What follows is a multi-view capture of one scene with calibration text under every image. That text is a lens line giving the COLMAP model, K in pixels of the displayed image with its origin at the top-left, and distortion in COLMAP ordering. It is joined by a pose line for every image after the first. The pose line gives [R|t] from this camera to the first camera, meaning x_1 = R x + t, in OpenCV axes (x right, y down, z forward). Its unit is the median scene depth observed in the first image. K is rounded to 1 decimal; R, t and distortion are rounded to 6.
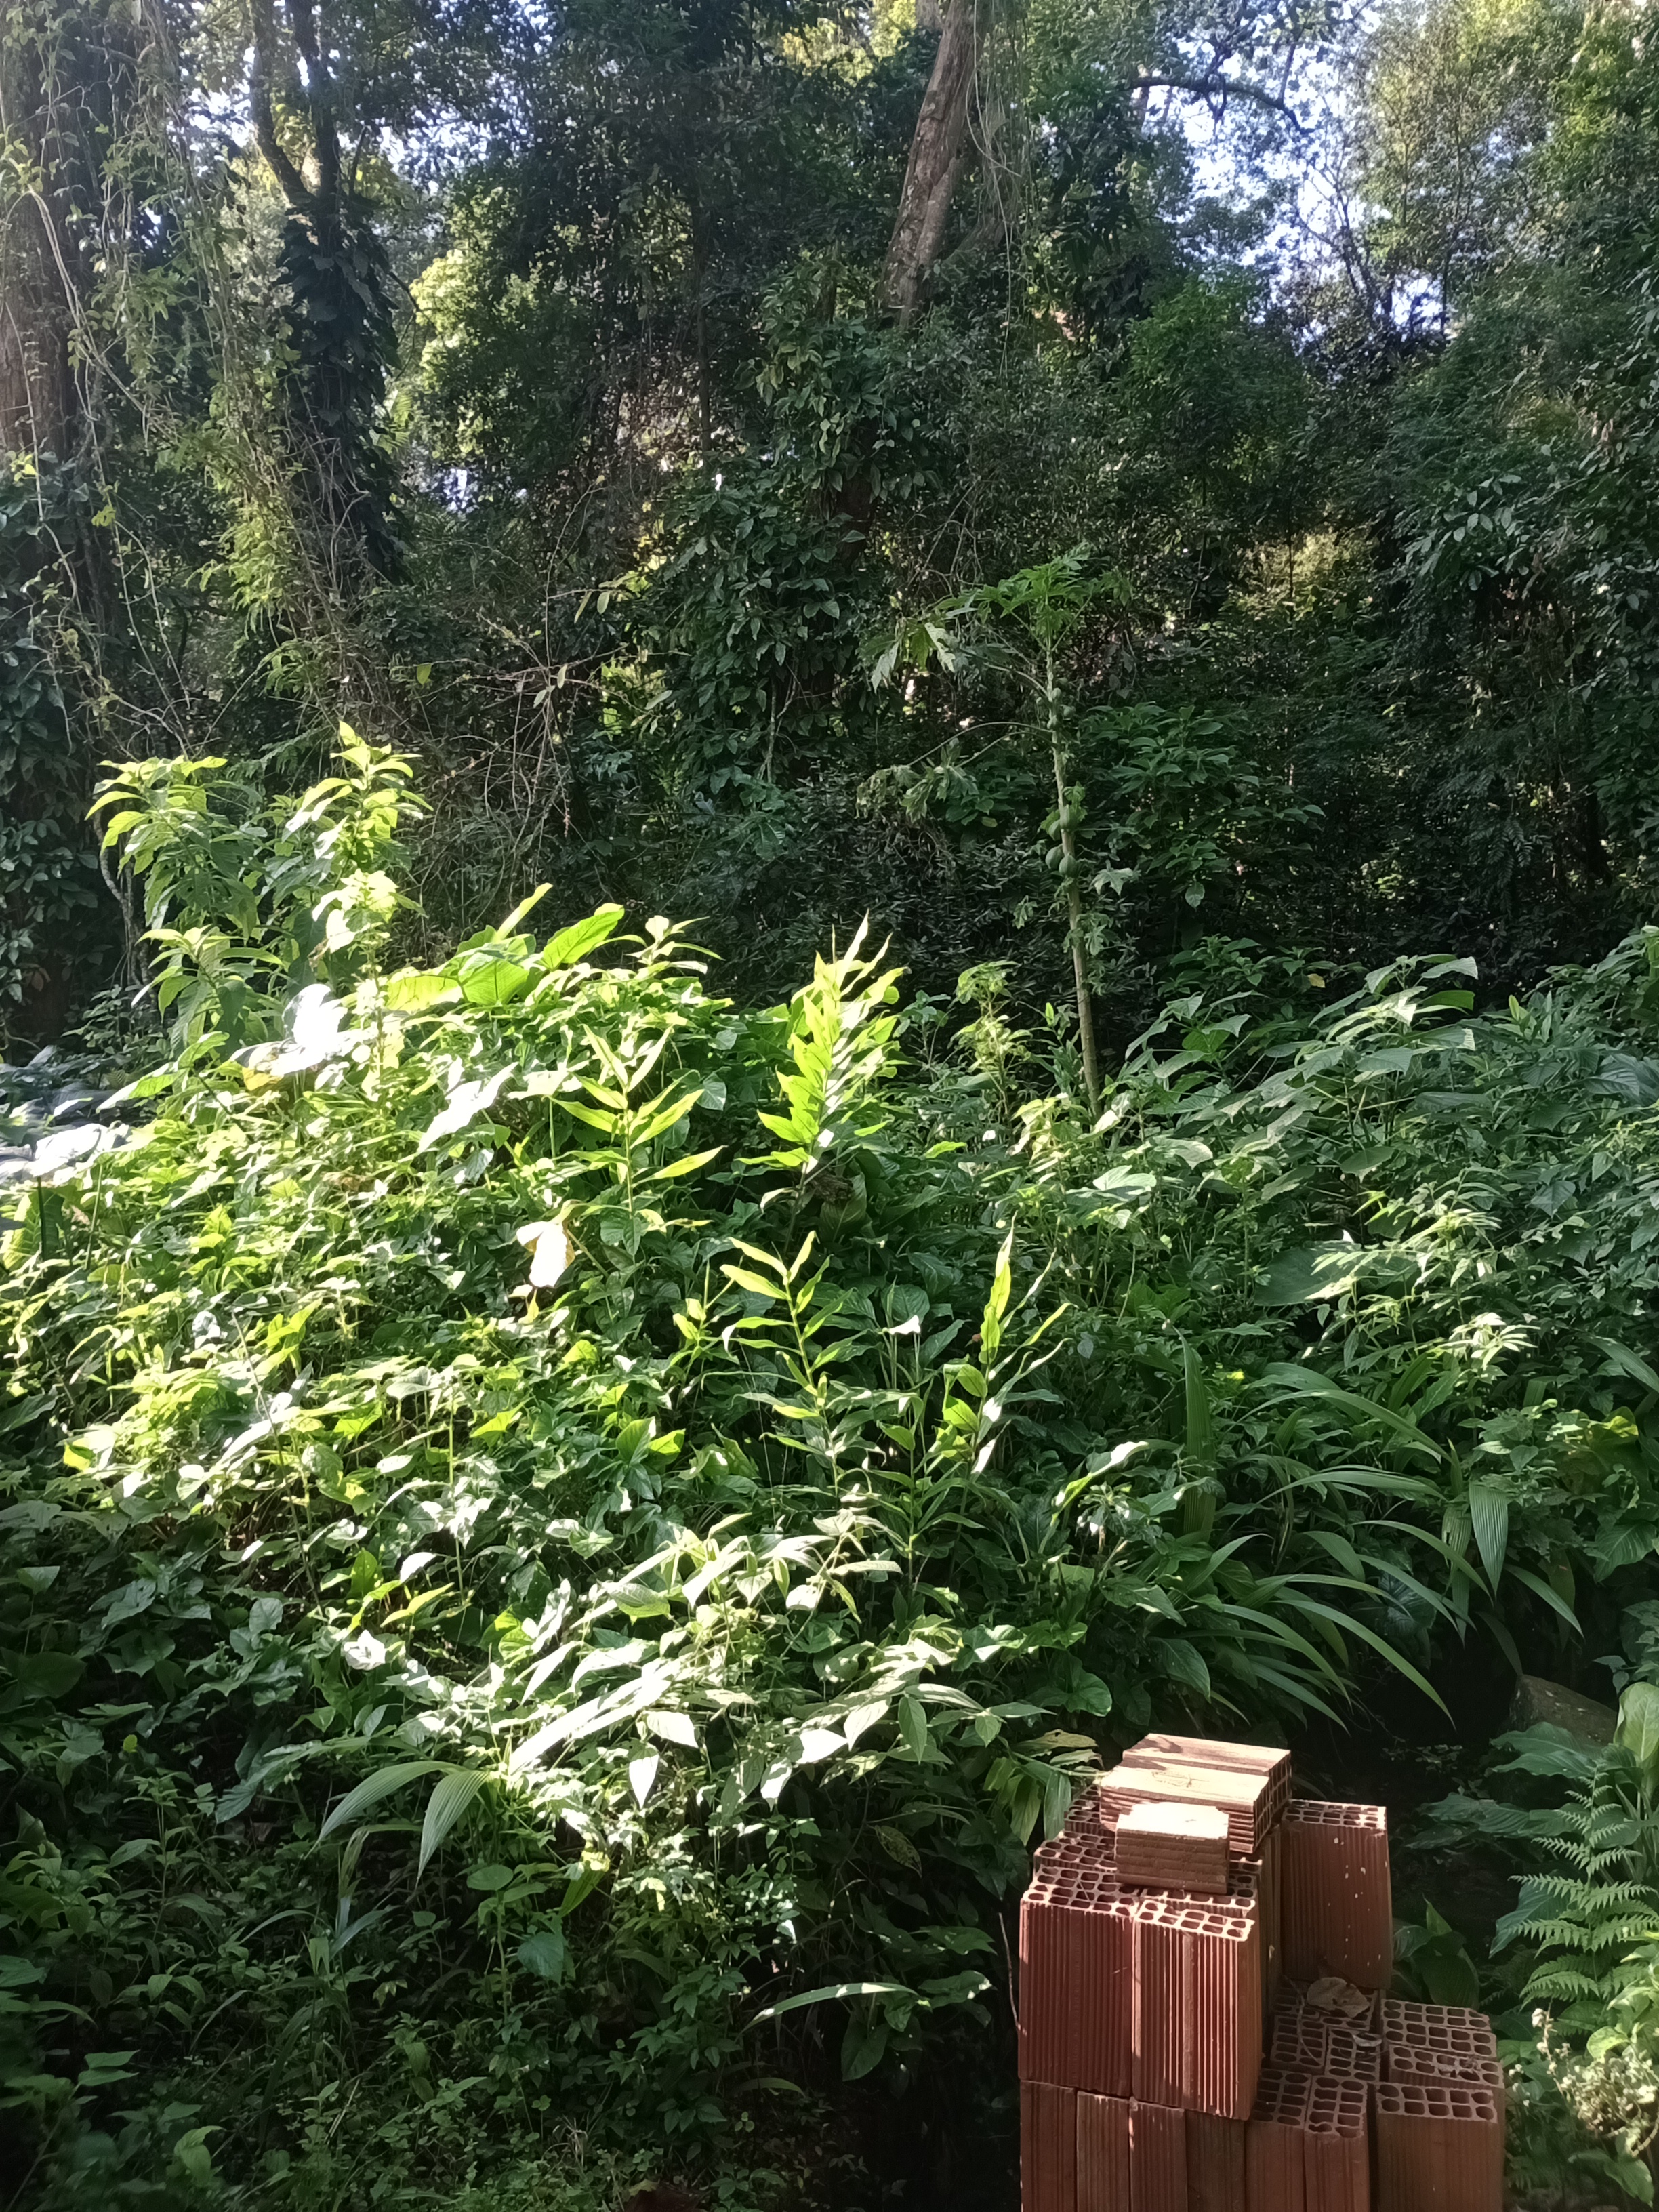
lens RADIAL K [[1845.1, 0, 829.5], [0, 1845.1, 1106.0], [0, 0, 1]] dist [0.036870, 0.004074]
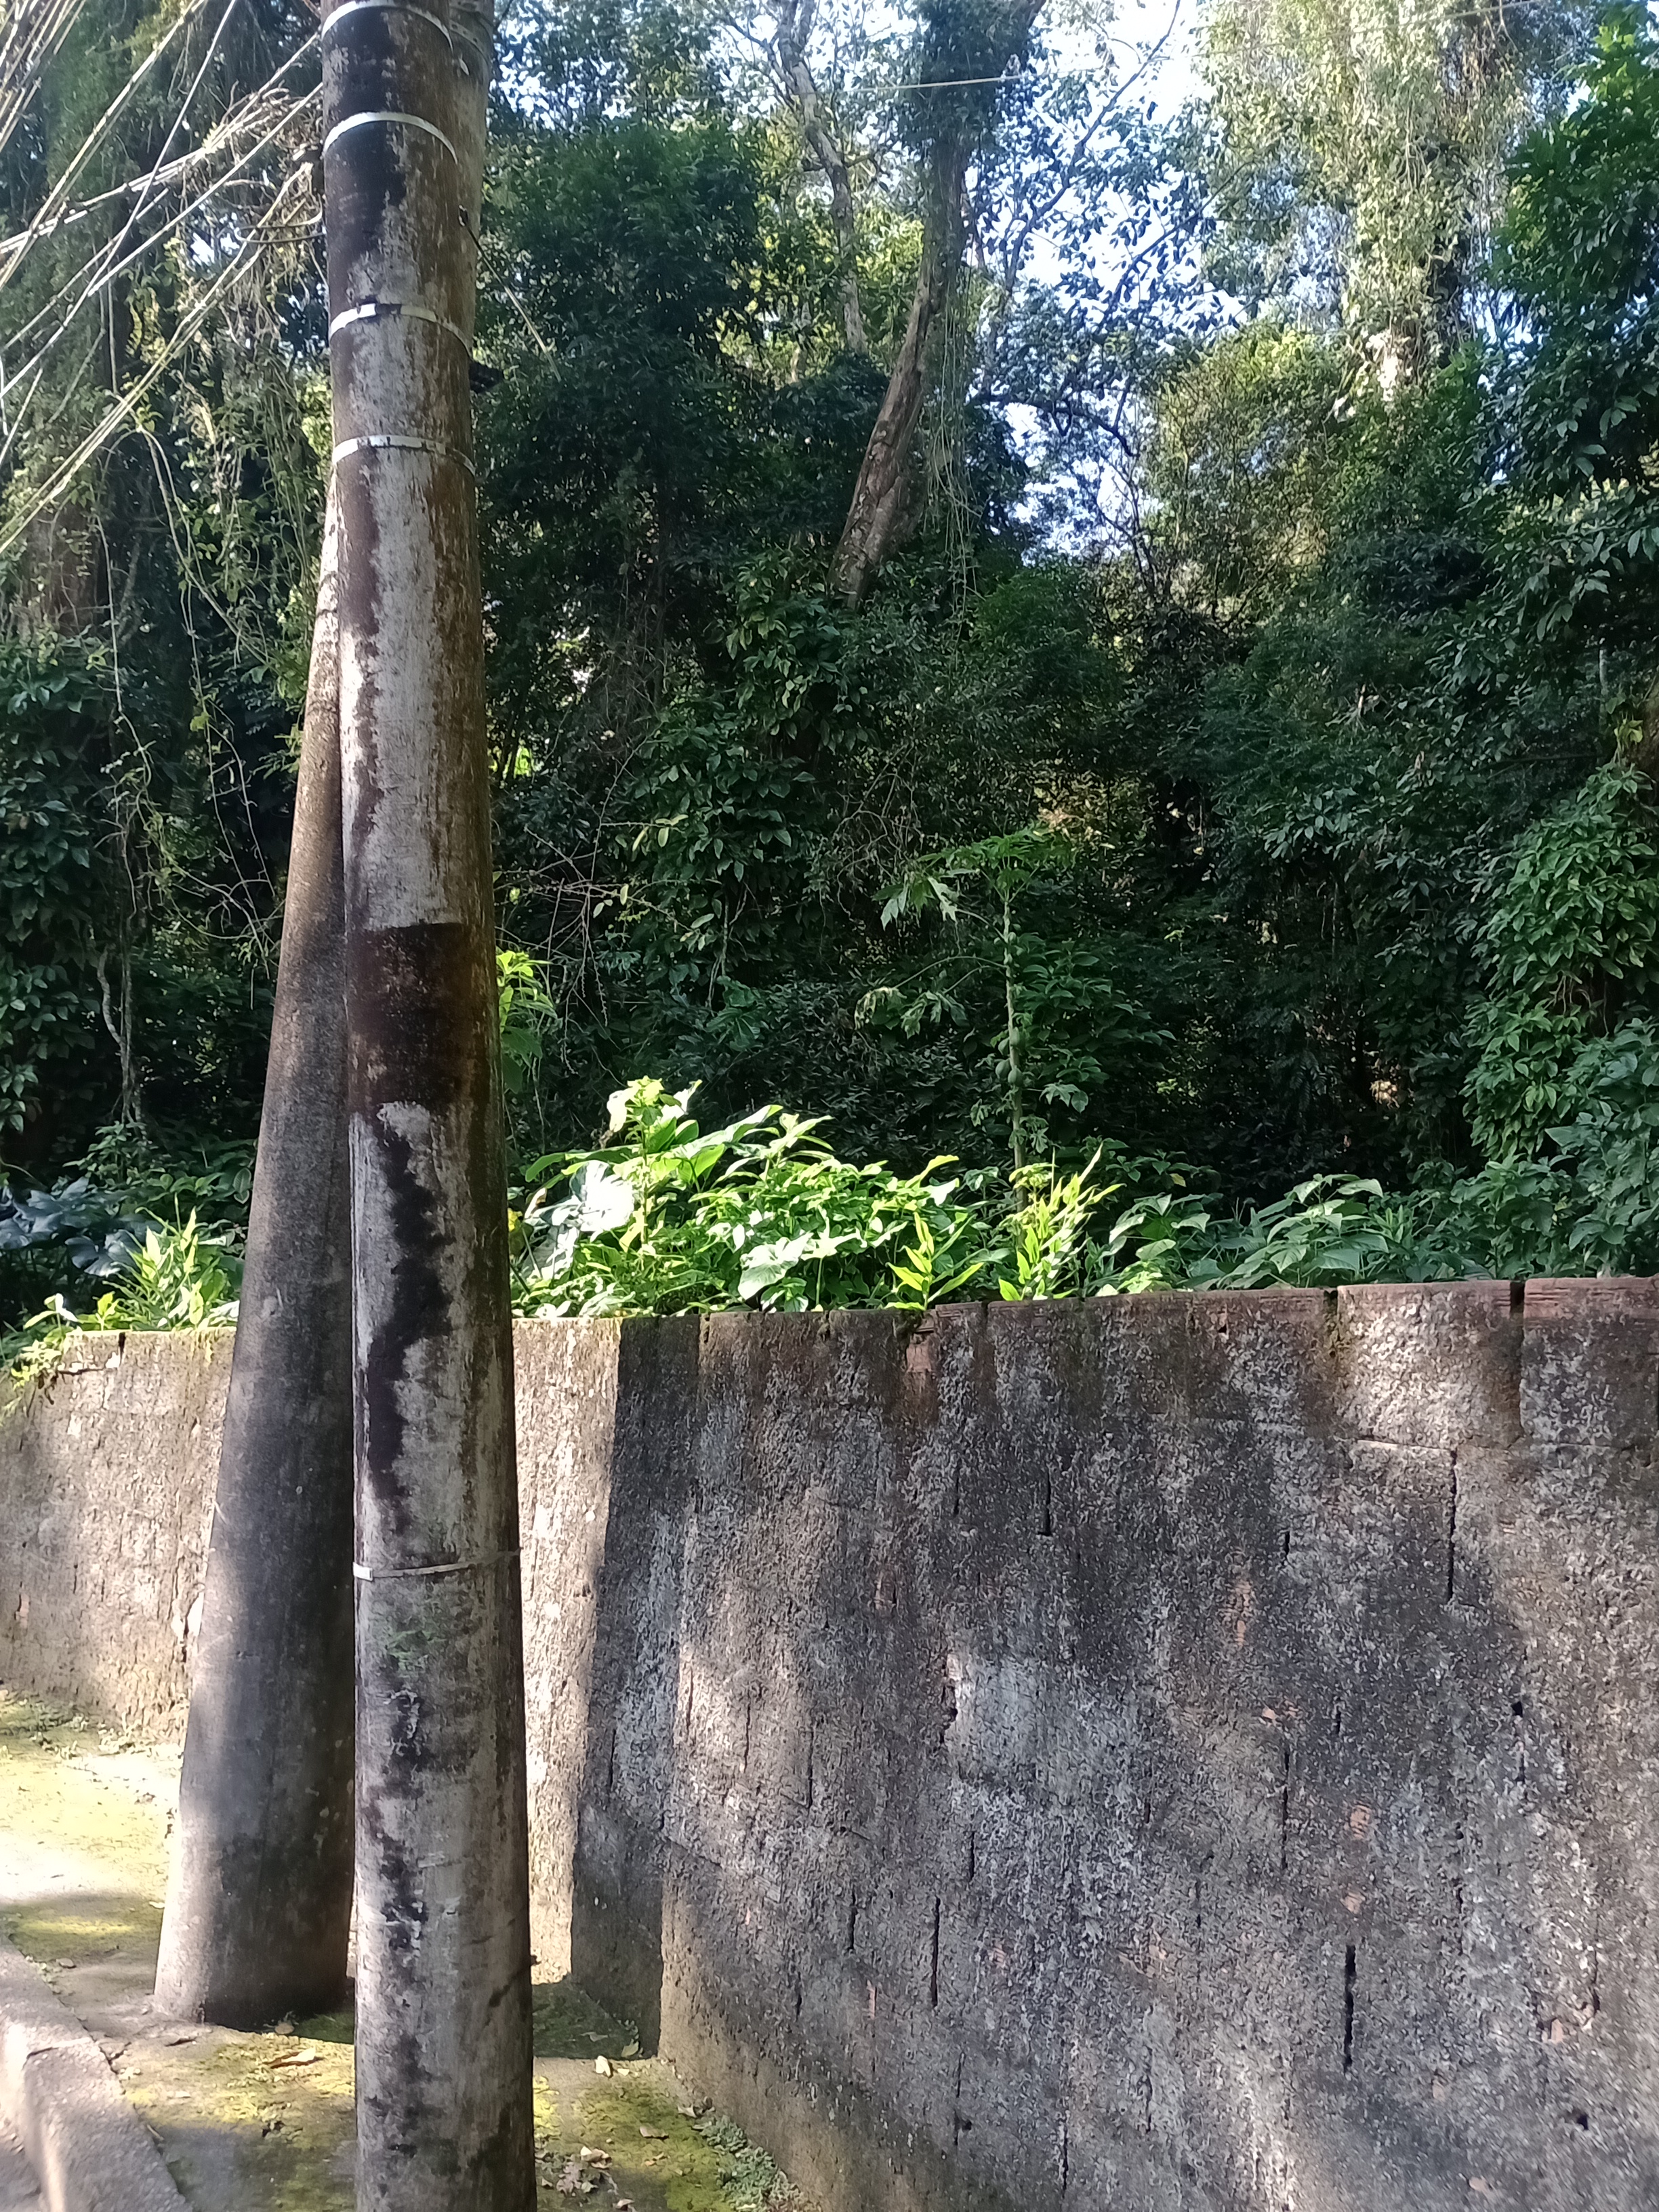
lens RADIAL K [[1817.8, 0, 847.9], [0, 1817.8, 1110.5], [0, 0, 1]] dist [0.067642, -0.087242]
pose [[0.984189, 0.061549, 0.166086, -0.141440], [-0.047822, 0.995196, -0.085427, -0.000413], [-0.170546, 0.076133, 0.982404, -0.125380]]
